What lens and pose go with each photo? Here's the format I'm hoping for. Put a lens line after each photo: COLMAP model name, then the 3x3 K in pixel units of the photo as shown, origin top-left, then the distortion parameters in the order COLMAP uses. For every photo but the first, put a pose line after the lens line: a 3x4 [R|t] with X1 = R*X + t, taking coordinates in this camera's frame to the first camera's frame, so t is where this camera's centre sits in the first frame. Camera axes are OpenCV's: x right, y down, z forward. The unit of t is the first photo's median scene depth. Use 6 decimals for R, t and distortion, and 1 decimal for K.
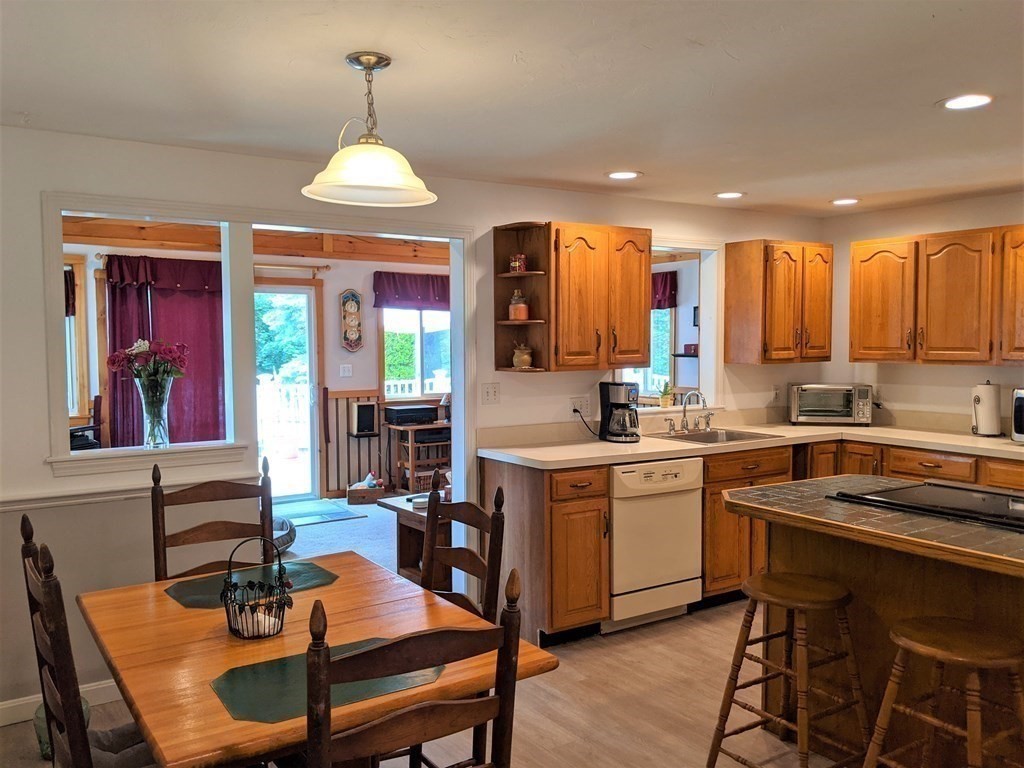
lens RADIAL K [[832.0, 0, 513.5], [0, 832.0, 385.5], [0, 0, 1]] dist [0.058809, -0.101278]
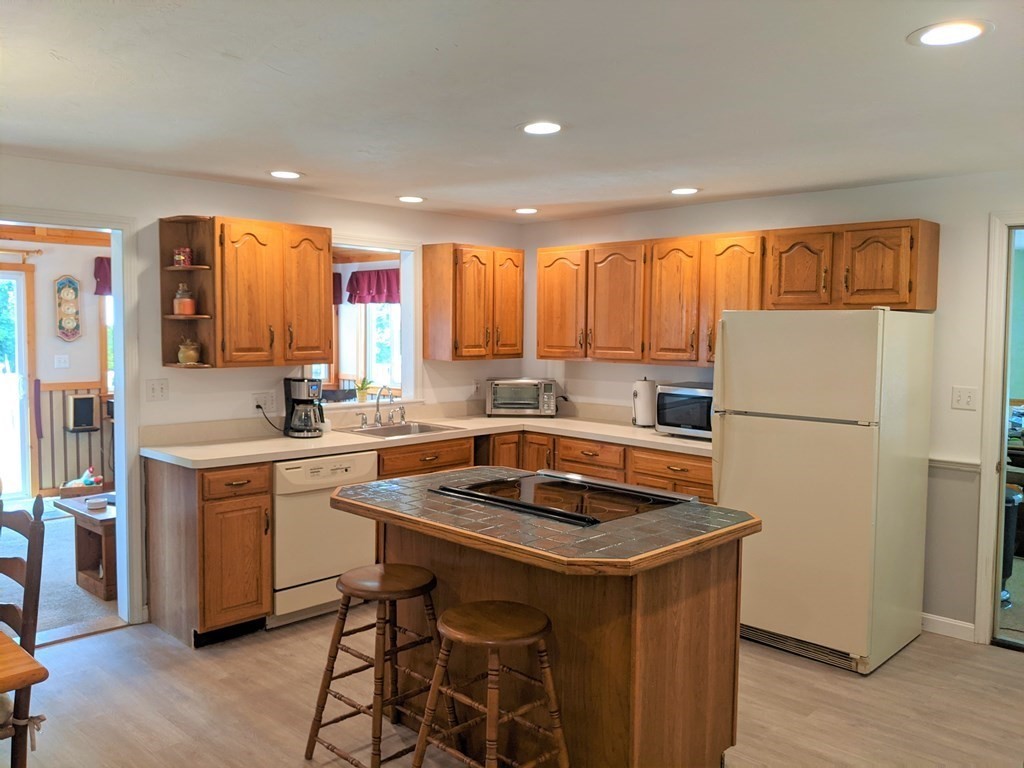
lens RADIAL K [[808.0, 0, 509.4], [0, 808.0, 379.0], [0, 0, 1]] dist [0.058620, -0.091481]
pose [[0.976225, 0.001762, 0.216753, 0.167444], [-0.003342, 0.999970, 0.006926, -0.010993], [-0.216734, -0.007486, 0.976202, -0.017637]]
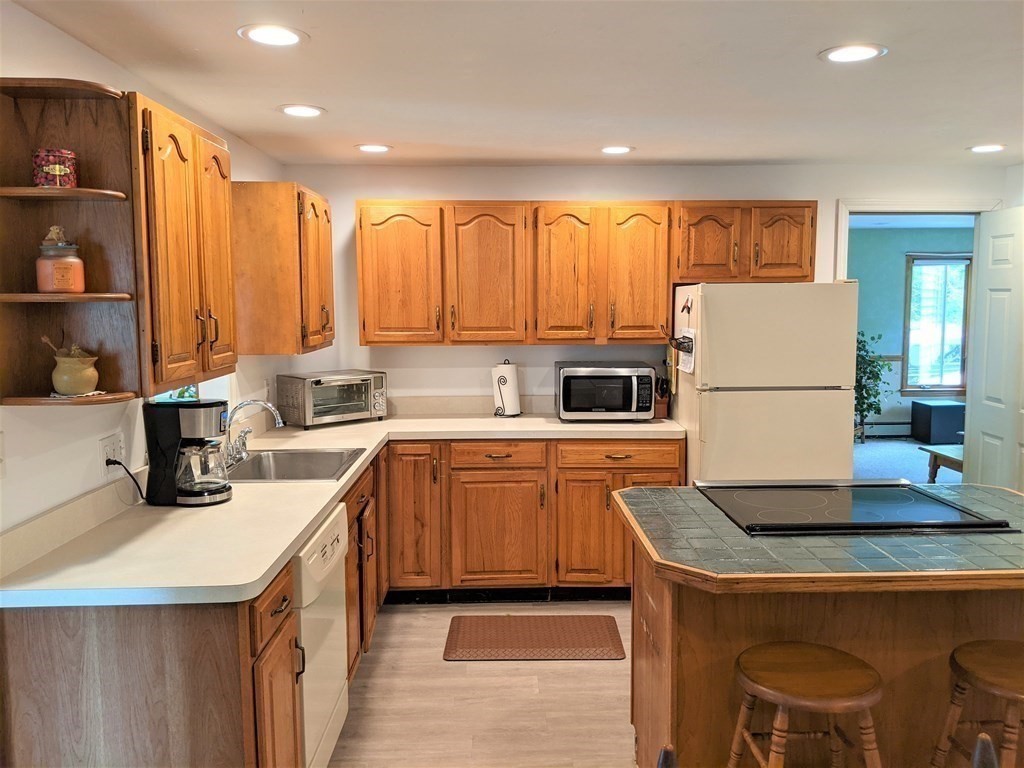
lens RADIAL K [[808.0, 0, 521.5], [0, 808.0, 386.1], [0, 0, 1]] dist [0.058620, -0.091481]
pose [[0.523496, -0.087760, 0.847496, -0.242223], [0.051249, 0.996124, 0.071494, -0.045184], [-0.850485, 0.006007, 0.525964, 0.529853]]
